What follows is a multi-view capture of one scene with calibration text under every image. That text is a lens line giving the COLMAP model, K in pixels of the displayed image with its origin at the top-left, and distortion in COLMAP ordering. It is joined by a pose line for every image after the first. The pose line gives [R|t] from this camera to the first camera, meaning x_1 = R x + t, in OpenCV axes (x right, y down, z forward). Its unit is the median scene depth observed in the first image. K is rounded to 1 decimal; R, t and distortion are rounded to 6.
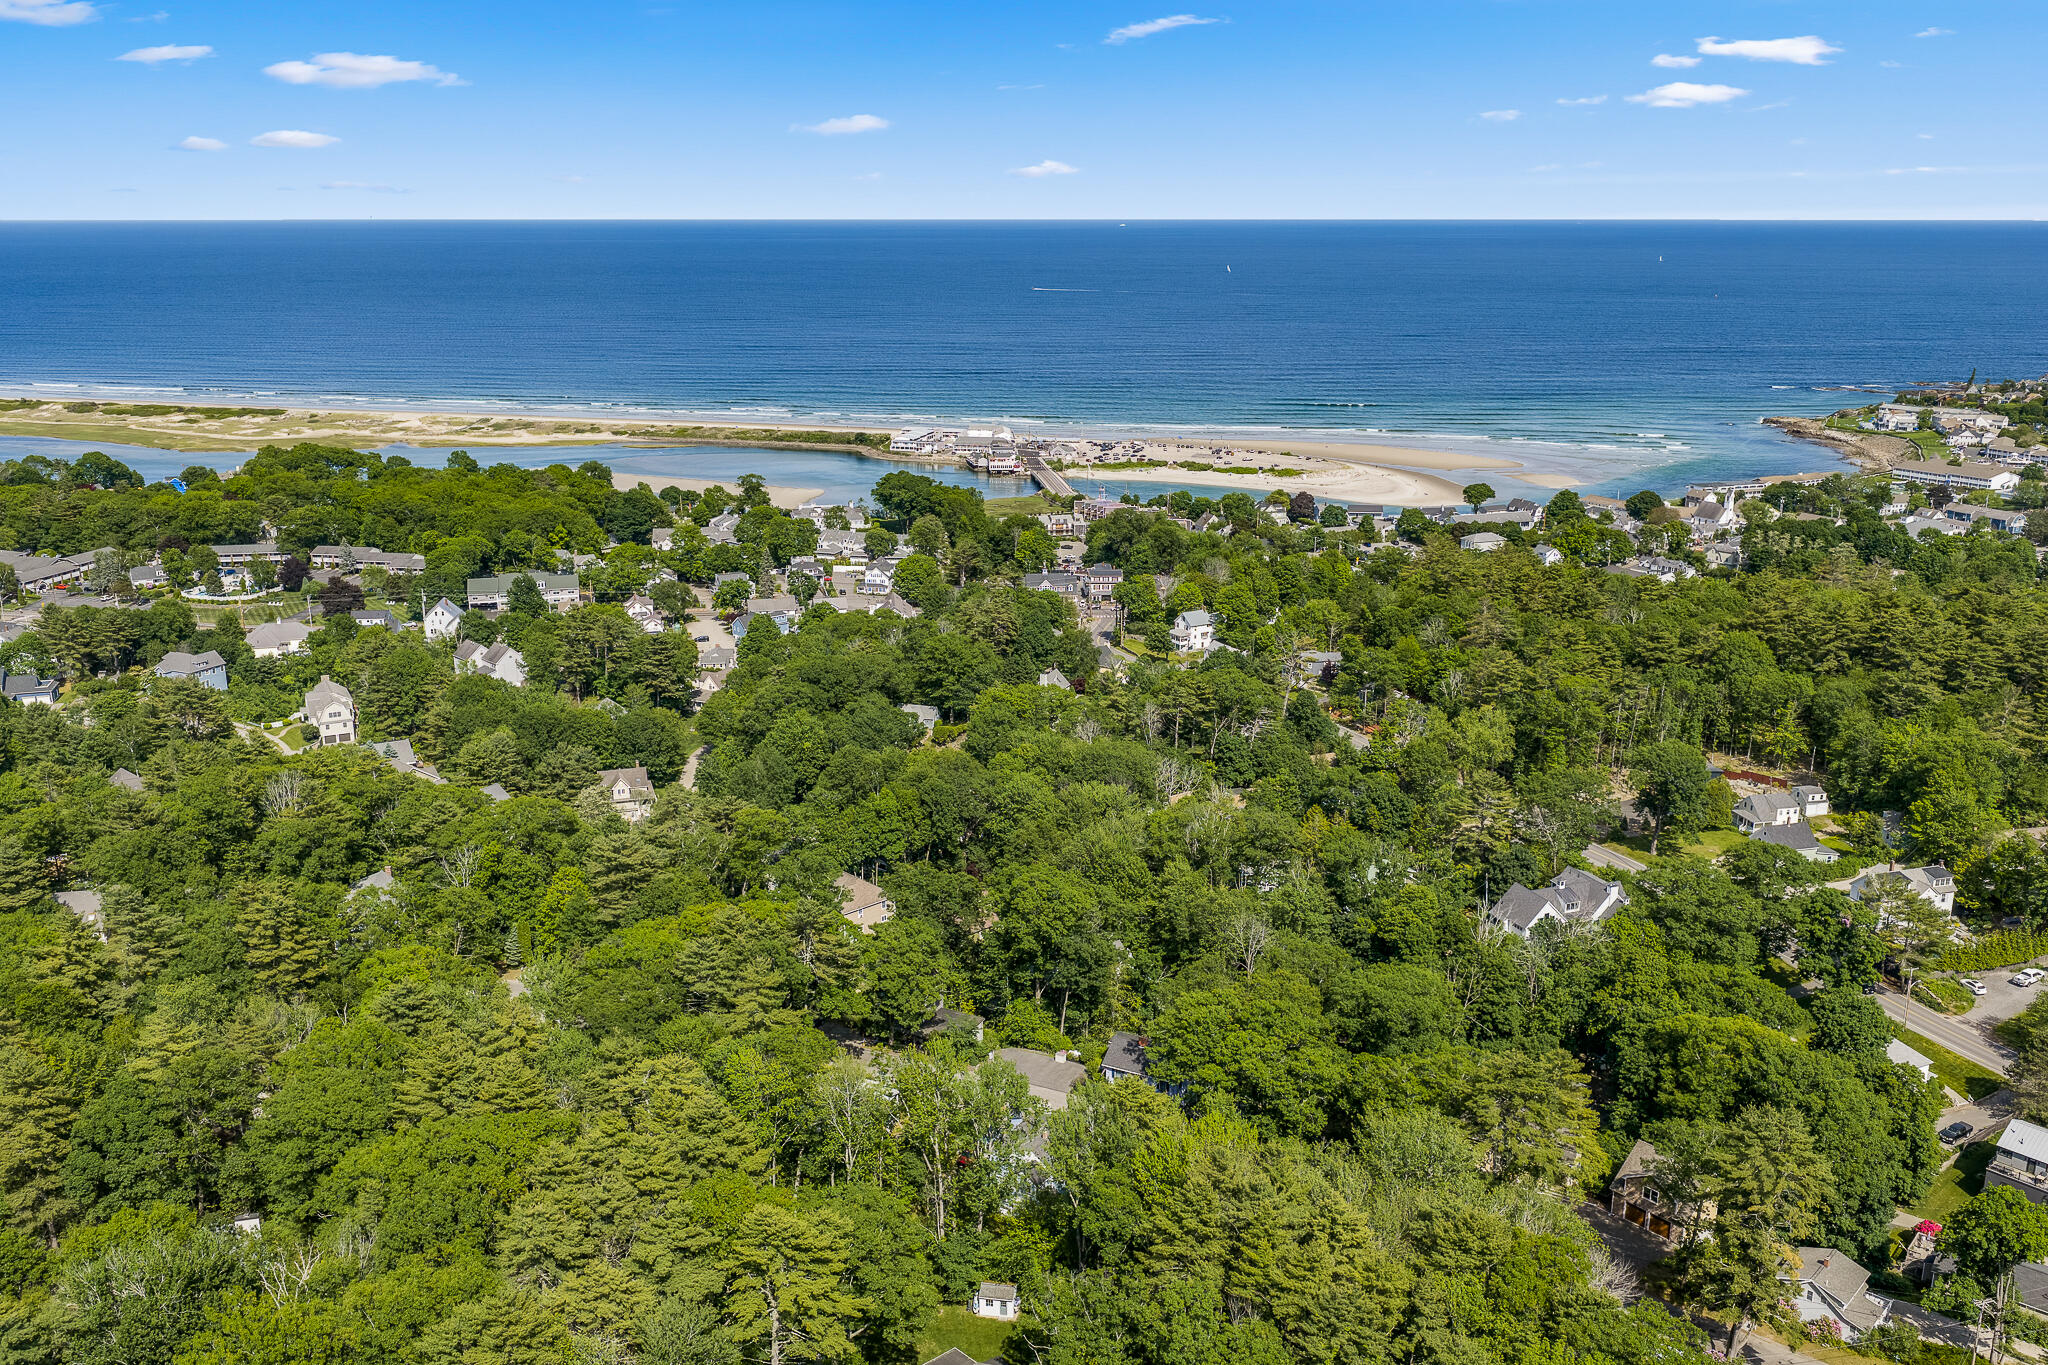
lens RADIAL K [[1694.7, 0, 1024.0], [0, 1694.7, 682.5], [0, 0, 1]] dist [0.010348, -0.020579]
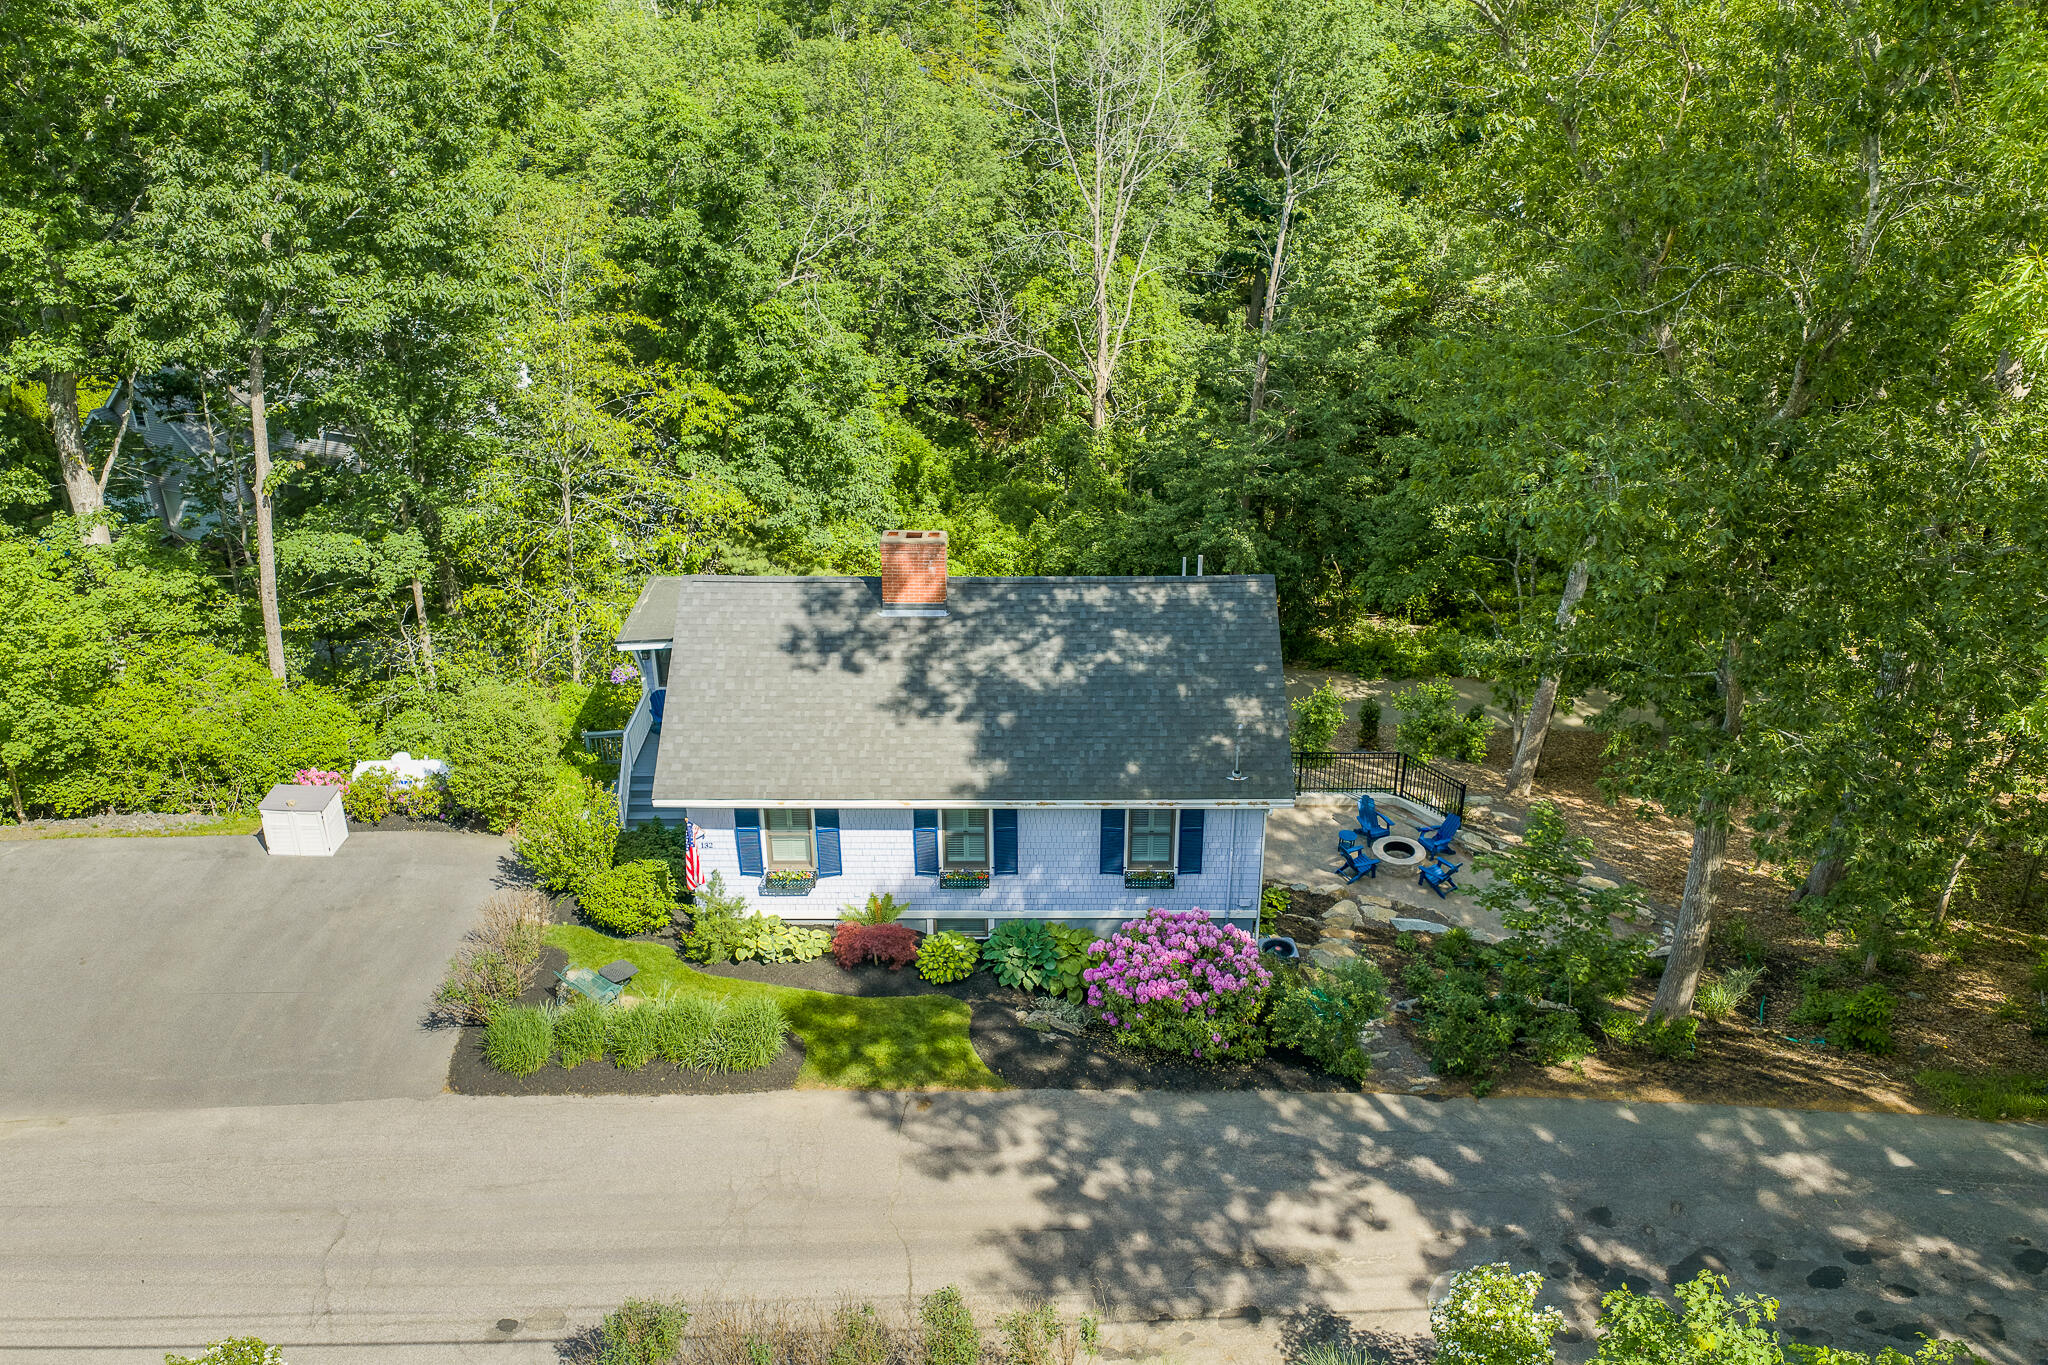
lens RADIAL K [[1737.3, 0, 1024.0], [0, 1737.3, 682.5], [0, 0, 1]] dist [0.004084, 0.000702]
pose [[0.890209, -0.207070, 0.405772, 0.006268], [0.123414, 0.967035, 0.222737, 0.062418], [-0.438518, -0.148204, 0.886419, 0.285380]]
